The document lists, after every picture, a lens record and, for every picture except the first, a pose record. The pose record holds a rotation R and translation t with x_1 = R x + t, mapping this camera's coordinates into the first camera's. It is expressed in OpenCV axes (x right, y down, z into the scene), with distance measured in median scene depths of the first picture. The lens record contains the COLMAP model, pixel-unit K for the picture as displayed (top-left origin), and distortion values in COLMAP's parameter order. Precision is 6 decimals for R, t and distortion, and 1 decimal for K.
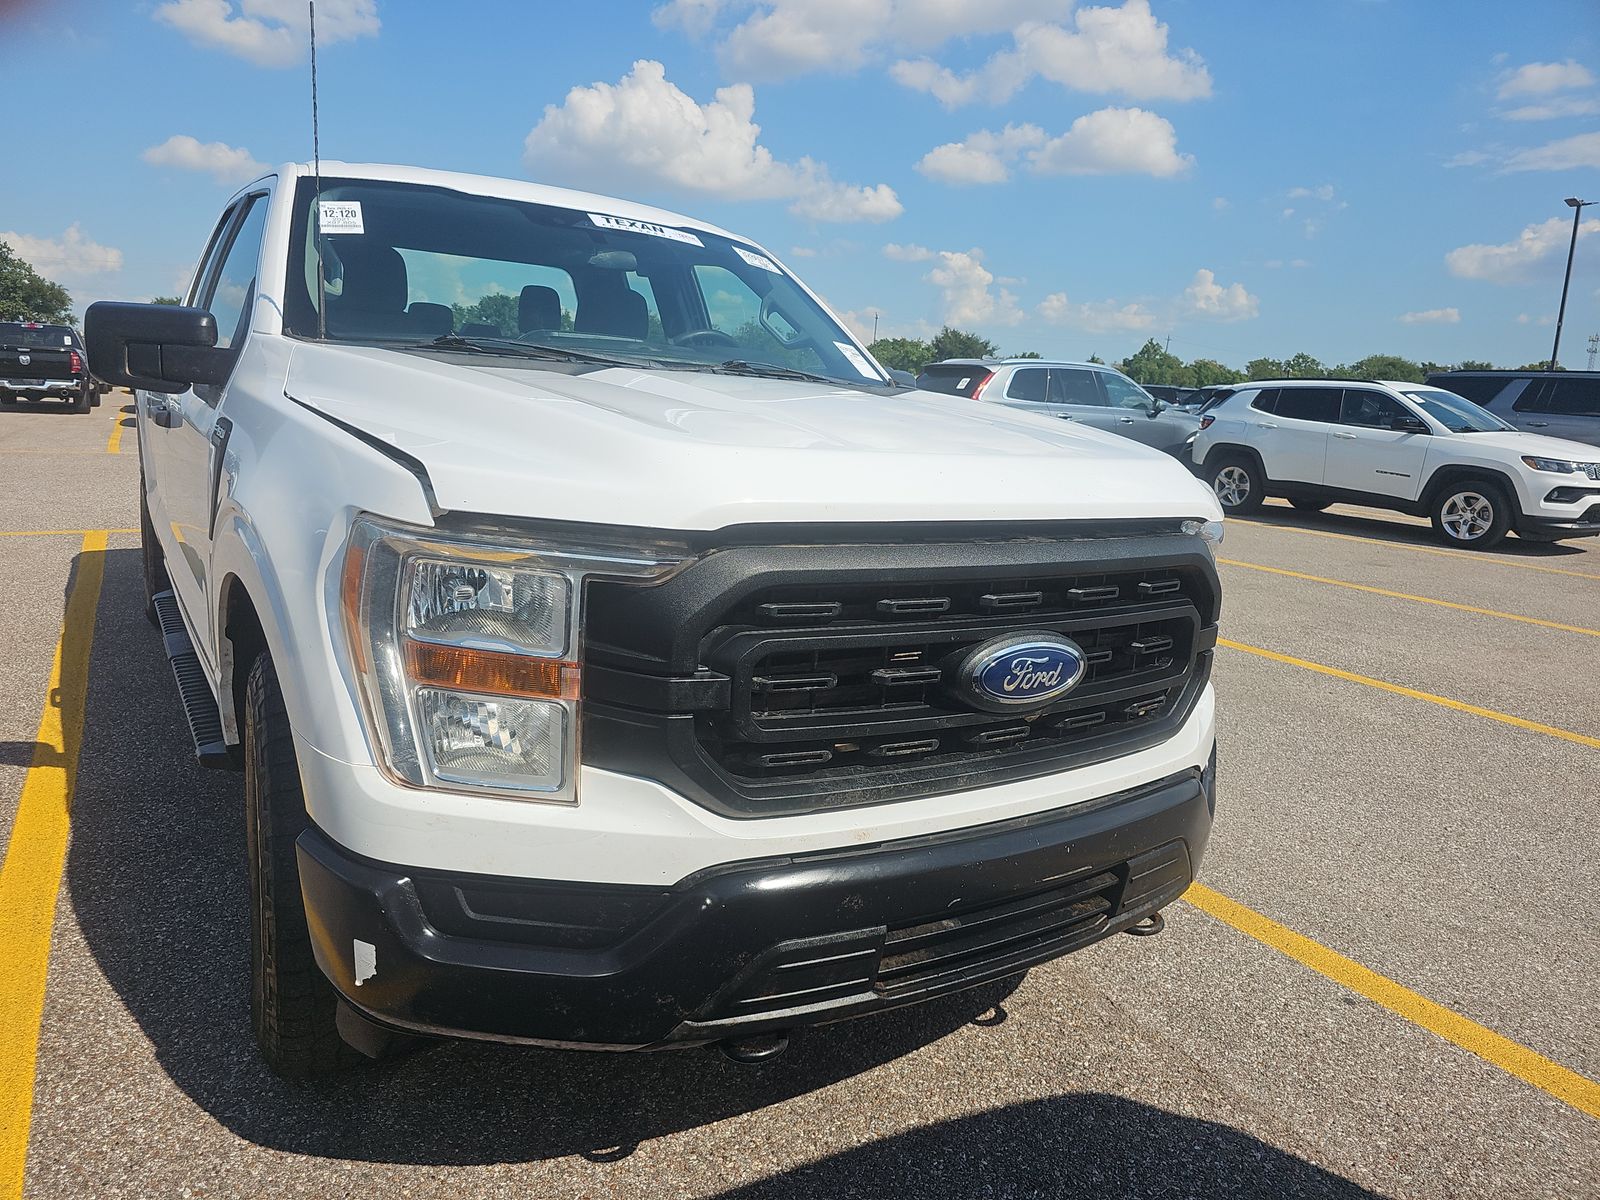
lens RADIAL K [[1049.3, 0, 793.7], [0, 1049.3, 607.9], [0, 0, 1]] dist [0.026097, -0.028352]
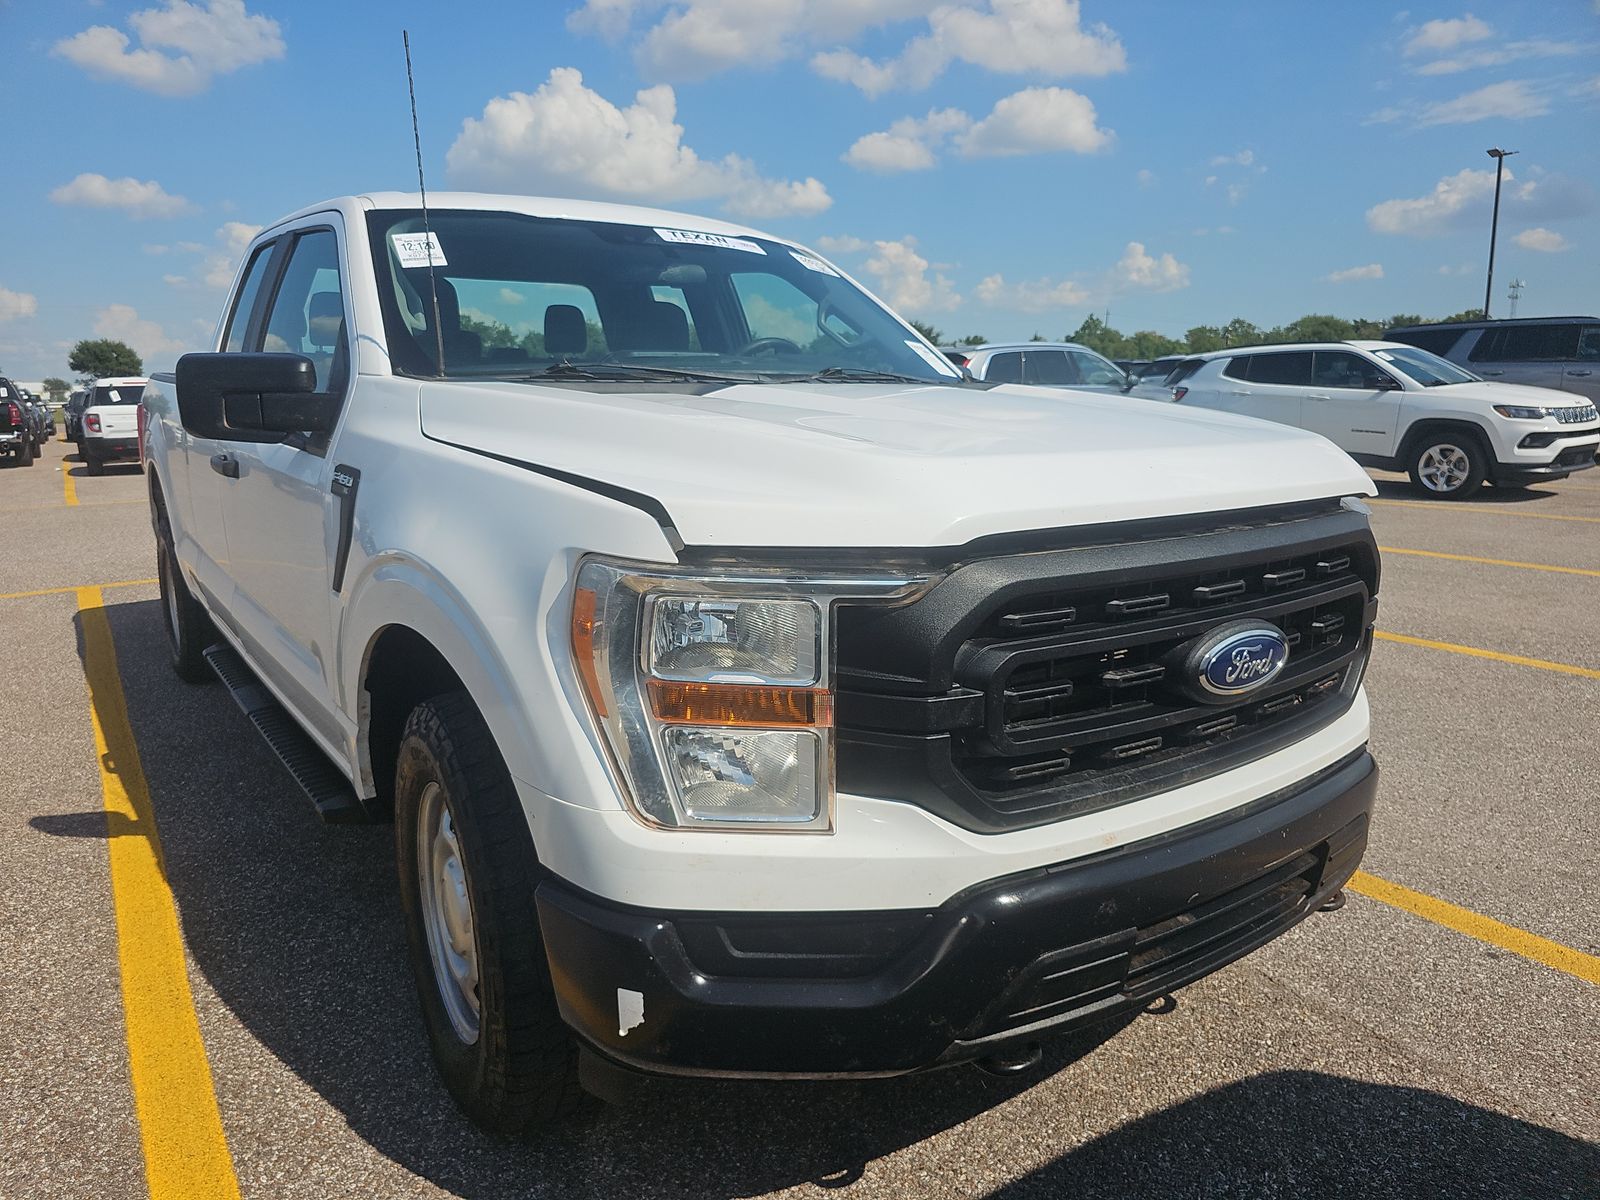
lens RADIAL K [[1050.5, 0, 781.6], [0, 1050.5, 617.0], [0, 0, 1]] dist [0.024446, -0.030548]
pose [[0.996169, -0.078725, 0.038072, -0.175562], [0.078331, 0.996858, 0.011733, -0.019185], [-0.038876, -0.008706, 0.999206, 0.011948]]
